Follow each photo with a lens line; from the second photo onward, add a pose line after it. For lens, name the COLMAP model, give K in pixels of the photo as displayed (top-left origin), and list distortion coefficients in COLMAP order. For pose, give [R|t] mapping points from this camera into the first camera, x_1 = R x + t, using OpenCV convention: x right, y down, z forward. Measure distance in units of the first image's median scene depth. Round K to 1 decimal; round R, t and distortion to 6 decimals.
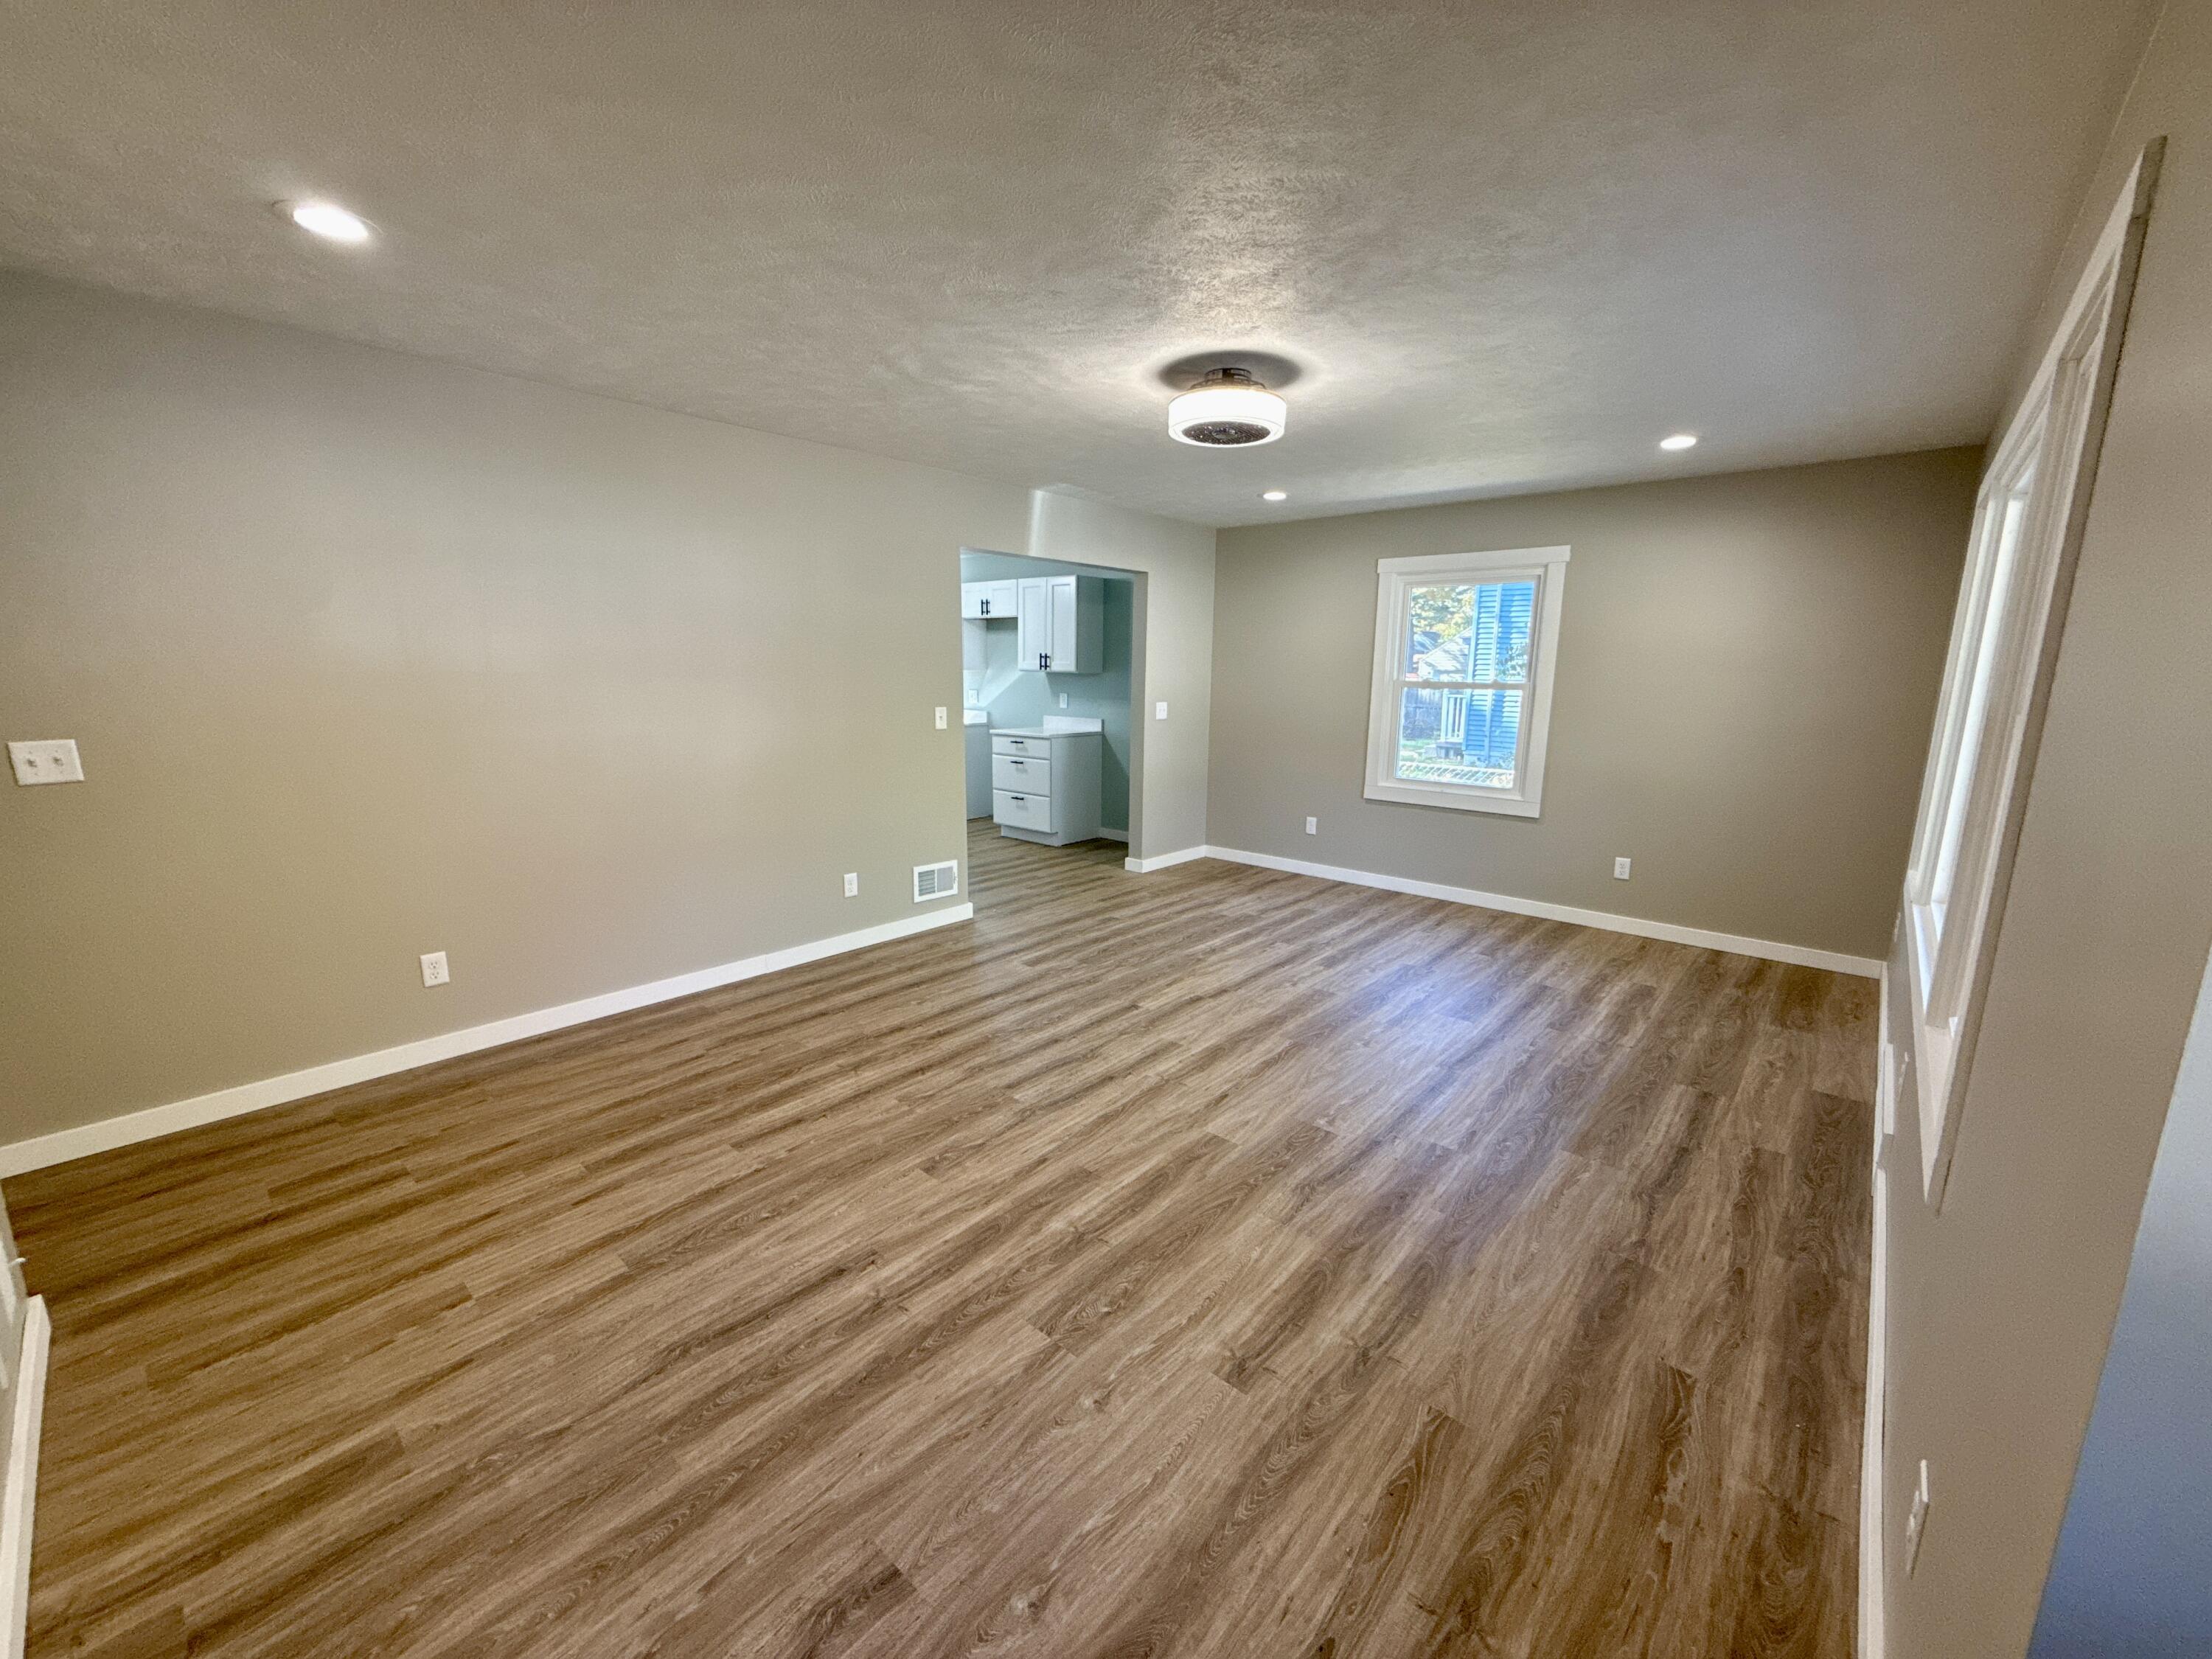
lens RADIAL K [[876.7, 0, 1103.1], [0, 876.7, 832.1], [0, 0, 1]] dist [-0.001516, 0.000546]
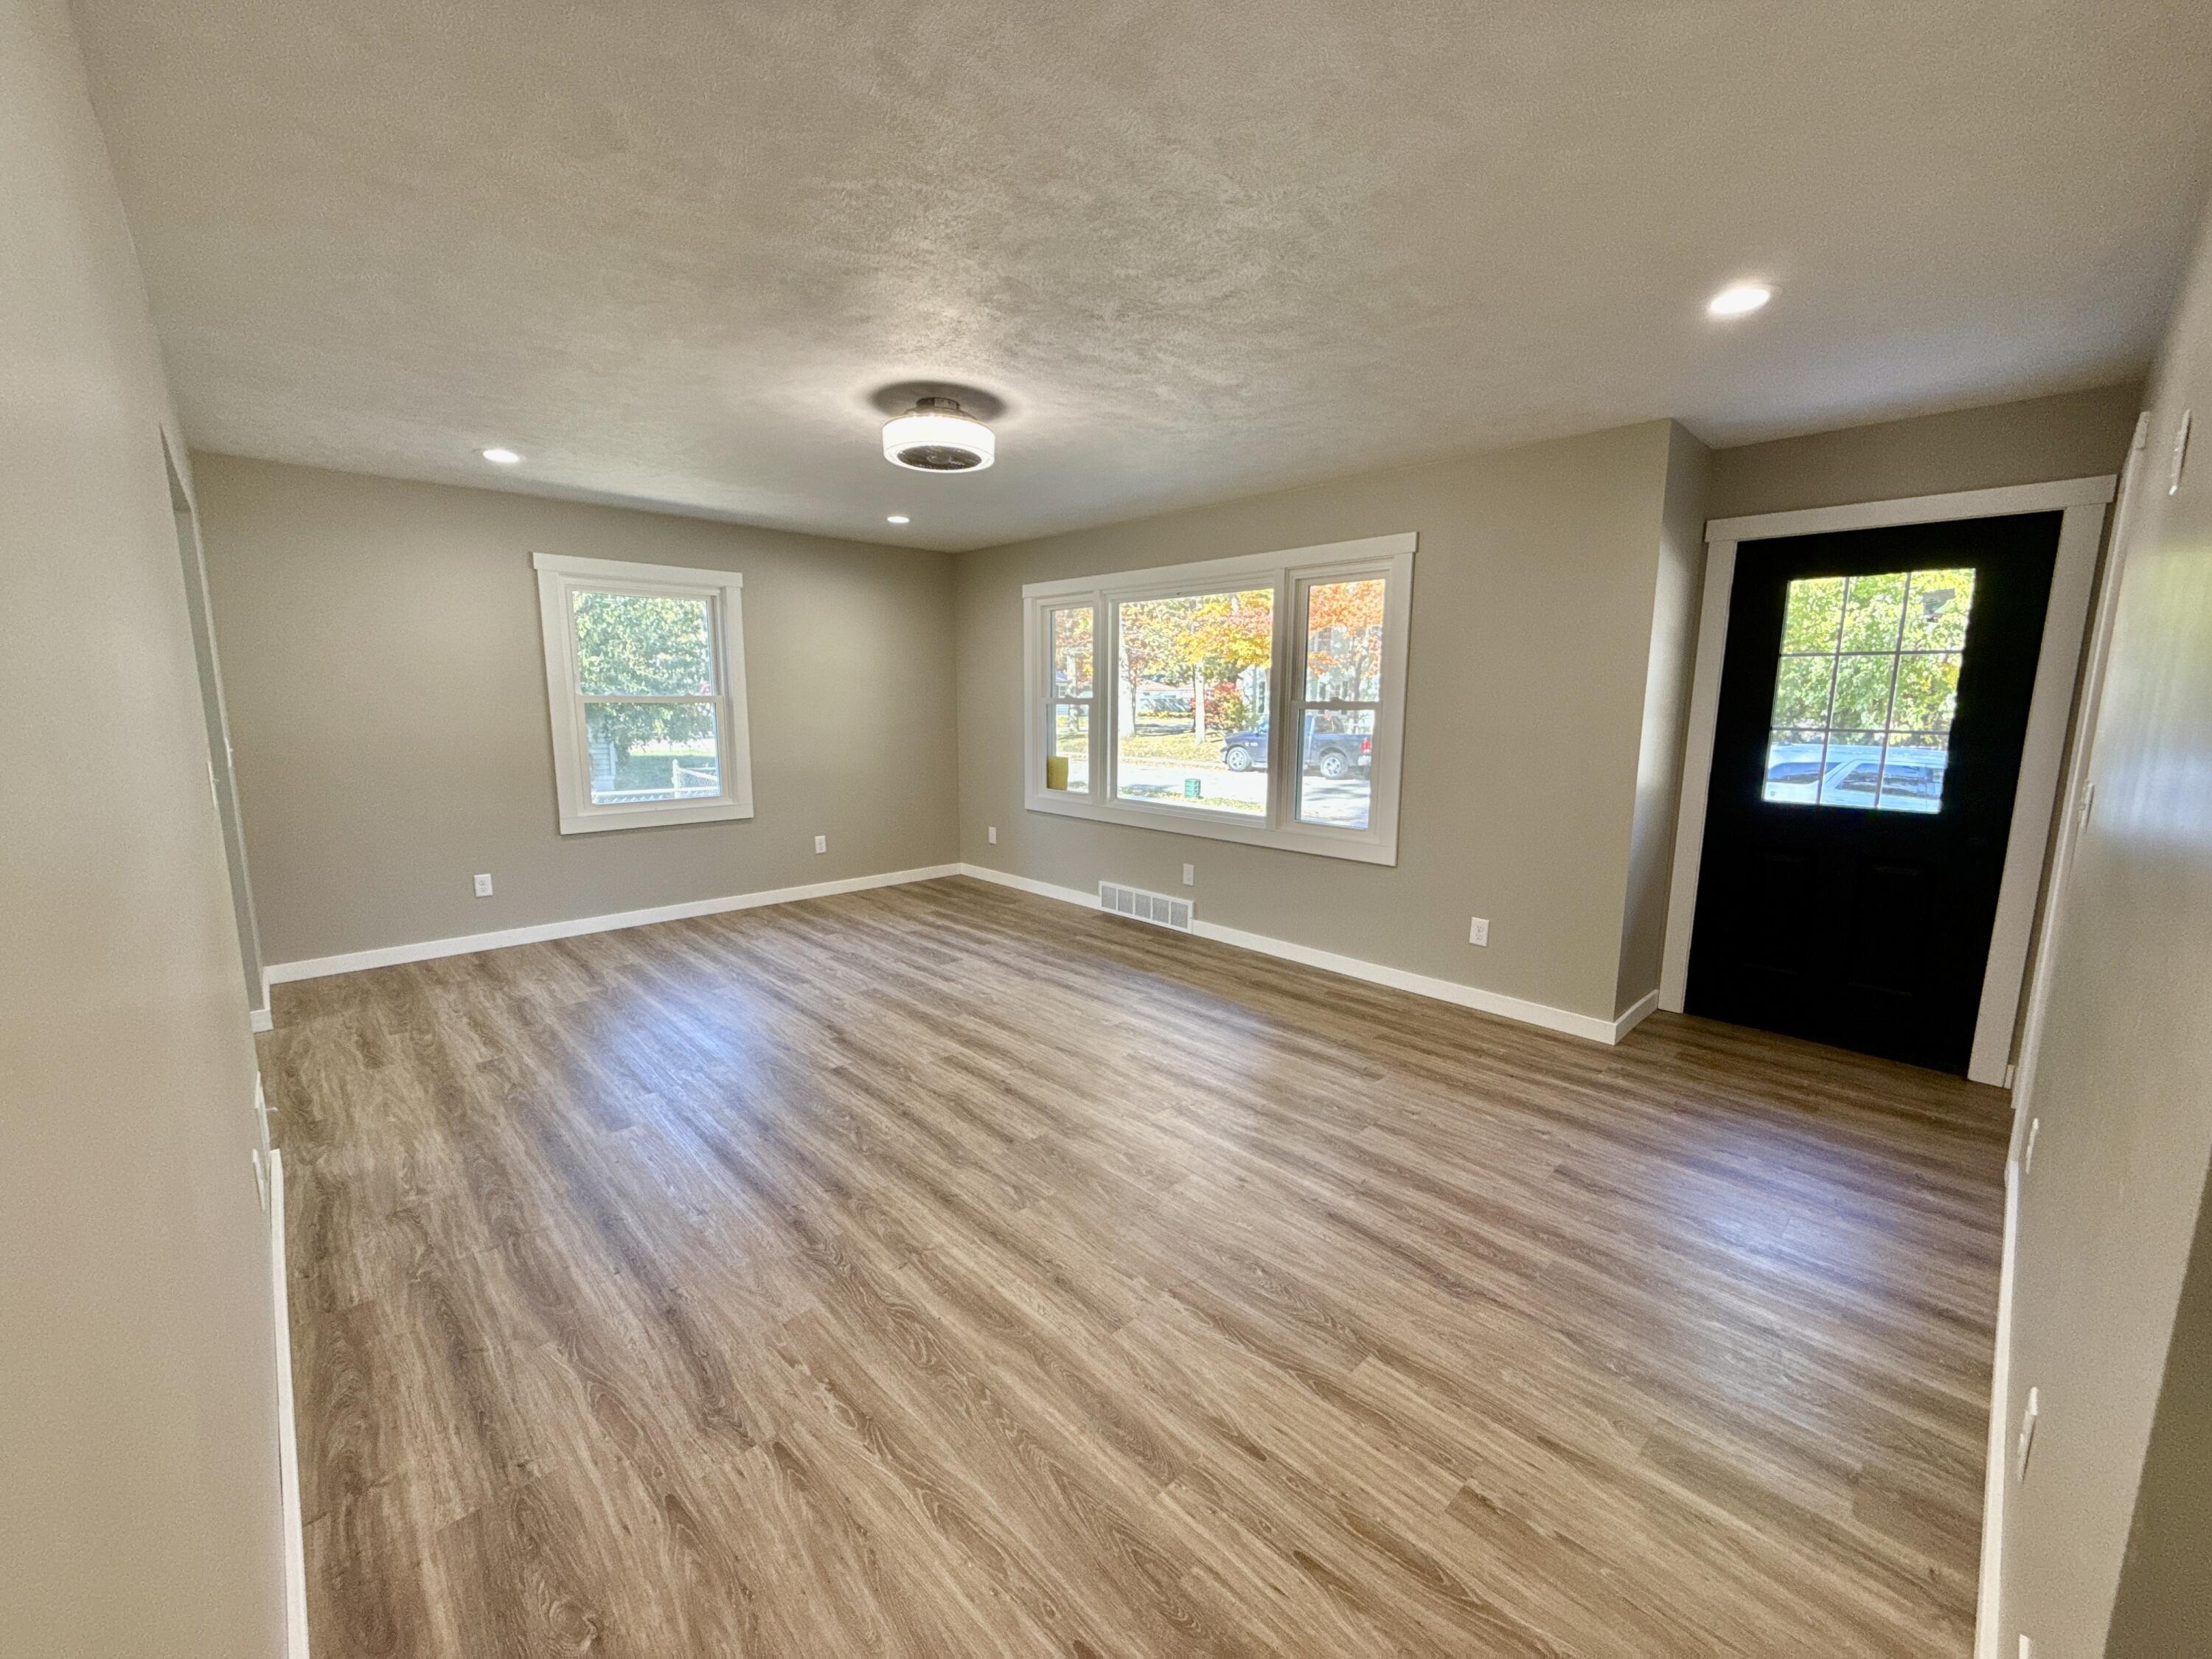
lens RADIAL K [[881.9, 0, 1106.0], [0, 881.9, 829.5], [0, 0, 1]] dist [-0.000377, -0.000190]
pose [[0.082757, -0.161005, 0.983478, -0.863967], [0.180585, 0.972948, 0.144085, -0.124247], [-0.980072, 0.165677, 0.109593, 0.686192]]
